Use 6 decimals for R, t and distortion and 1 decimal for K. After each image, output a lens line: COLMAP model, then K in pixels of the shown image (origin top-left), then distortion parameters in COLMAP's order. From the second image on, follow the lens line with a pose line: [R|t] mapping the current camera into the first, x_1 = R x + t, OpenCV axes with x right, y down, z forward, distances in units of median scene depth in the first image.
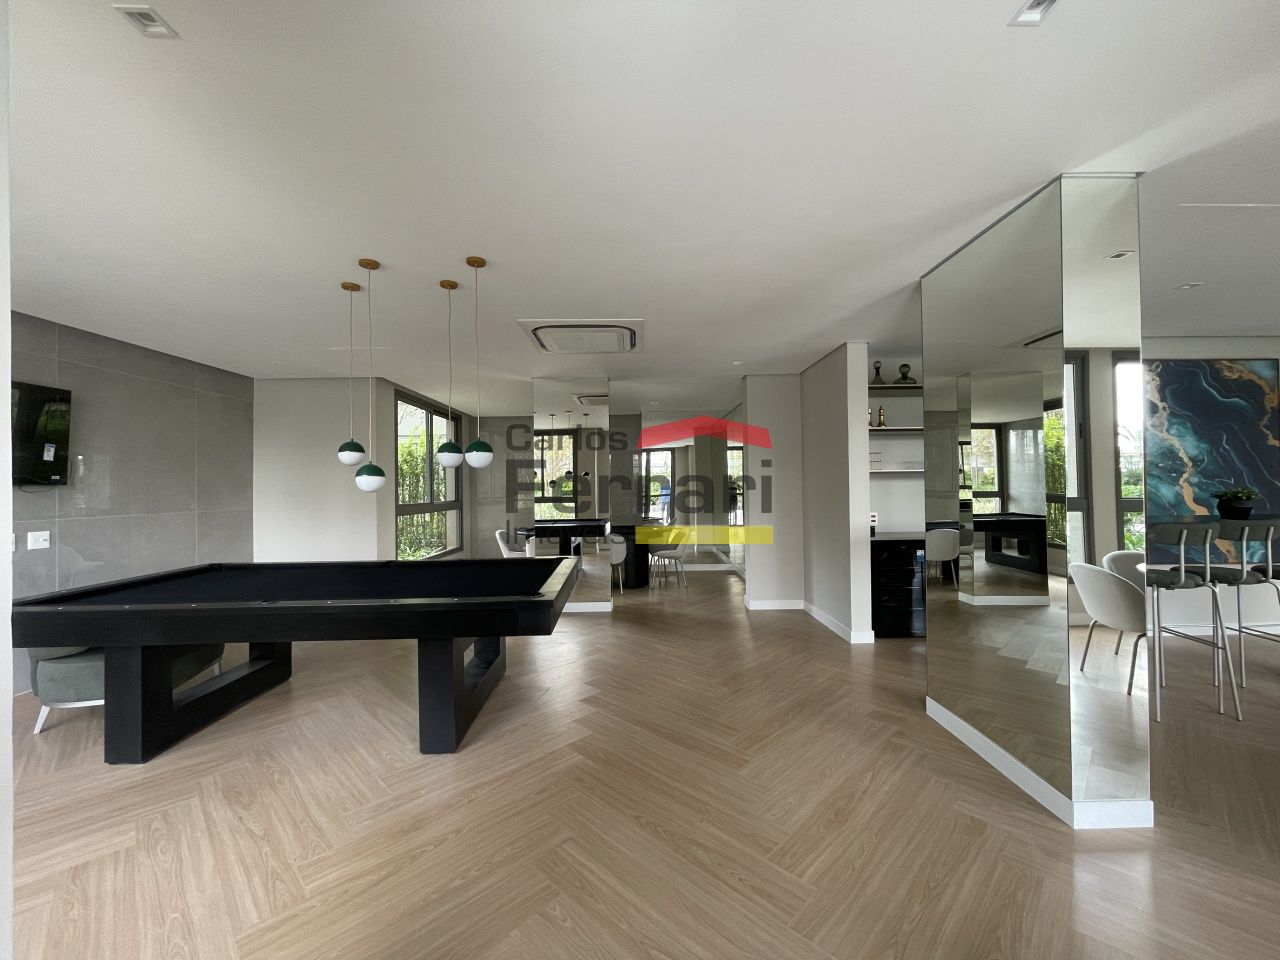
lens RADIAL K [[520.8, 0, 639.2], [0, 520.8, 479.4], [0, 0, 1]] dist [0.000892, 0.000518]
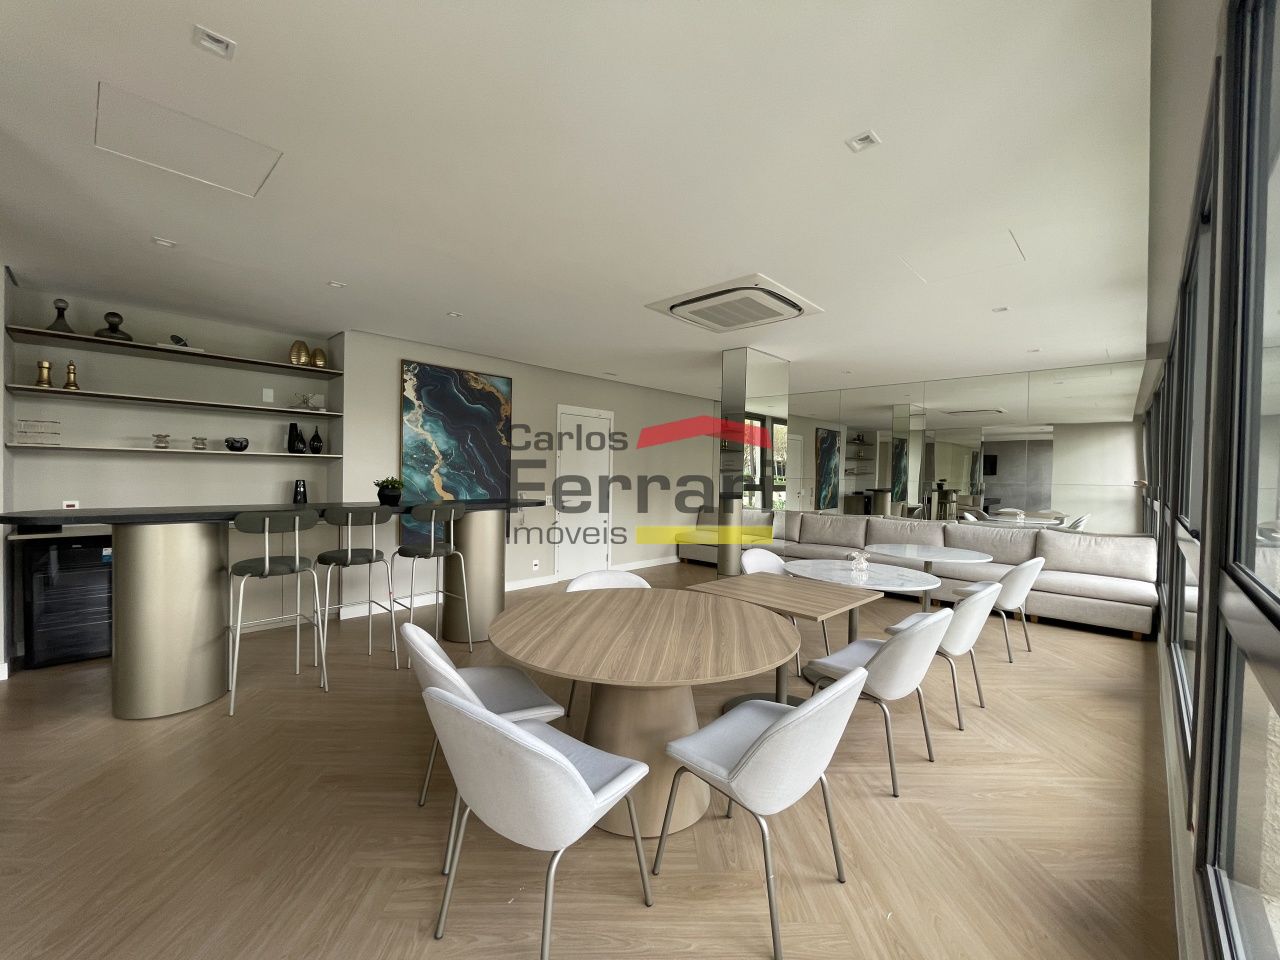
lens RADIAL K [[520.8, 0, 640.1], [0, 520.8, 481.5], [0, 0, 1]] dist [0.000892, 0.000518]
pose [[0.698211, 0.014983, 0.715735, 0.536037], [-0.035027, 0.999299, 0.013250, -0.005471], [-0.715035, -0.034322, 0.698246, -0.131075]]
